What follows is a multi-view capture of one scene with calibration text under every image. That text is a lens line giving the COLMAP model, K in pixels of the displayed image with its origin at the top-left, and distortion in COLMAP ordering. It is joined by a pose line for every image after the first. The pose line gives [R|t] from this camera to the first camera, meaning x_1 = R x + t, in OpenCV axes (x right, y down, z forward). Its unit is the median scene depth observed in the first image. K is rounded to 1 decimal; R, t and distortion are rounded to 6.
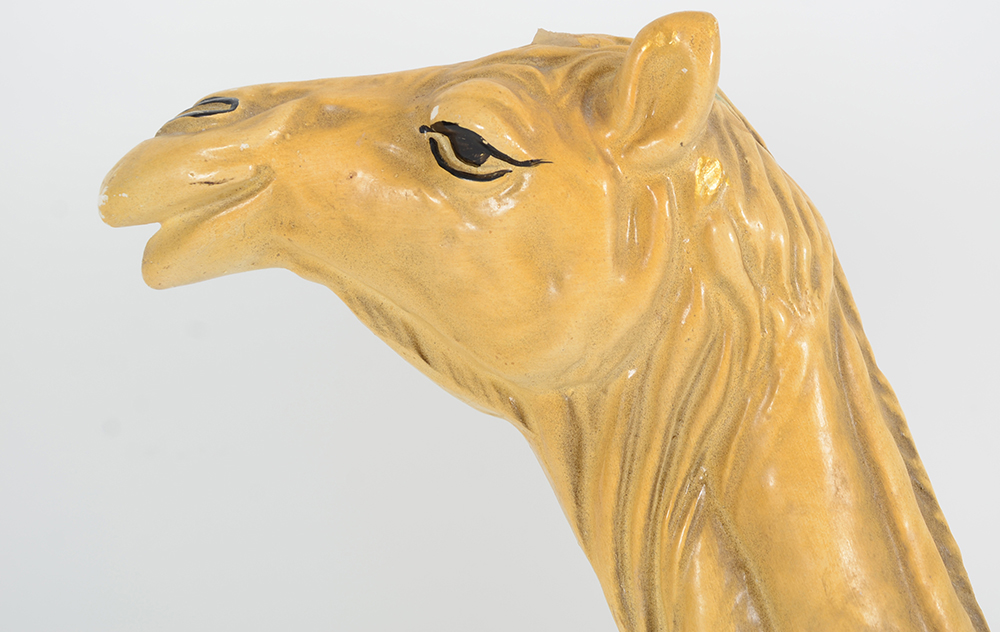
lens RADIAL K [[2786.1, 0, 500.0], [0, 2786.1, 316.0], [0, 0, 1]] dist [0.075023, 0.544066]
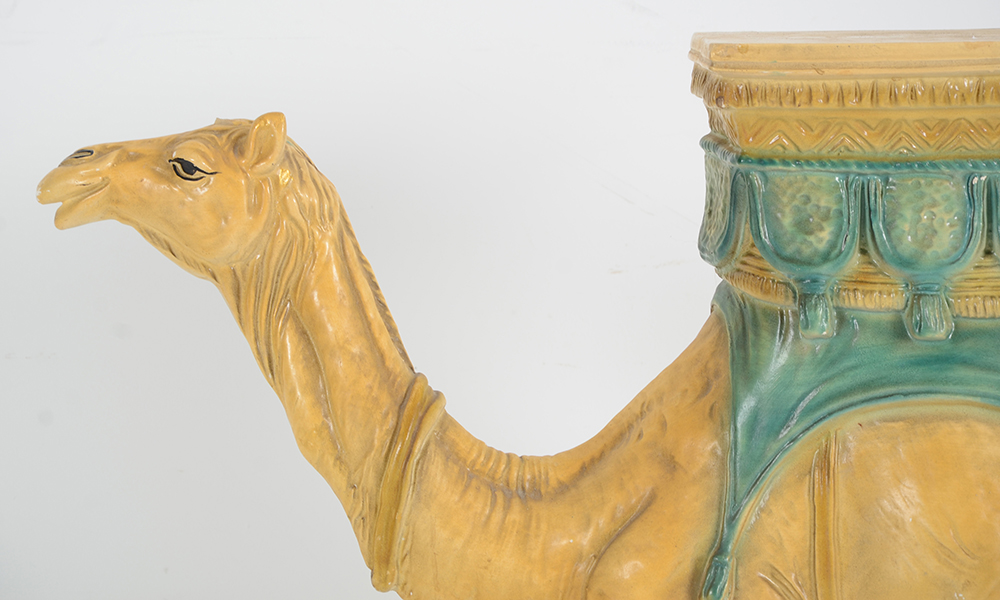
lens RADIAL K [[4531.7, 0, 460.1], [0, 4531.7, 246.5], [0, 0, 1]] dist [1.164132, 12.331771]
pose [[0.999213, -0.030109, 0.025839, 0.123224], [0.031079, 0.998794, -0.038004, 0.171286], [-0.024664, 0.038777, 0.998943, -3.053909]]
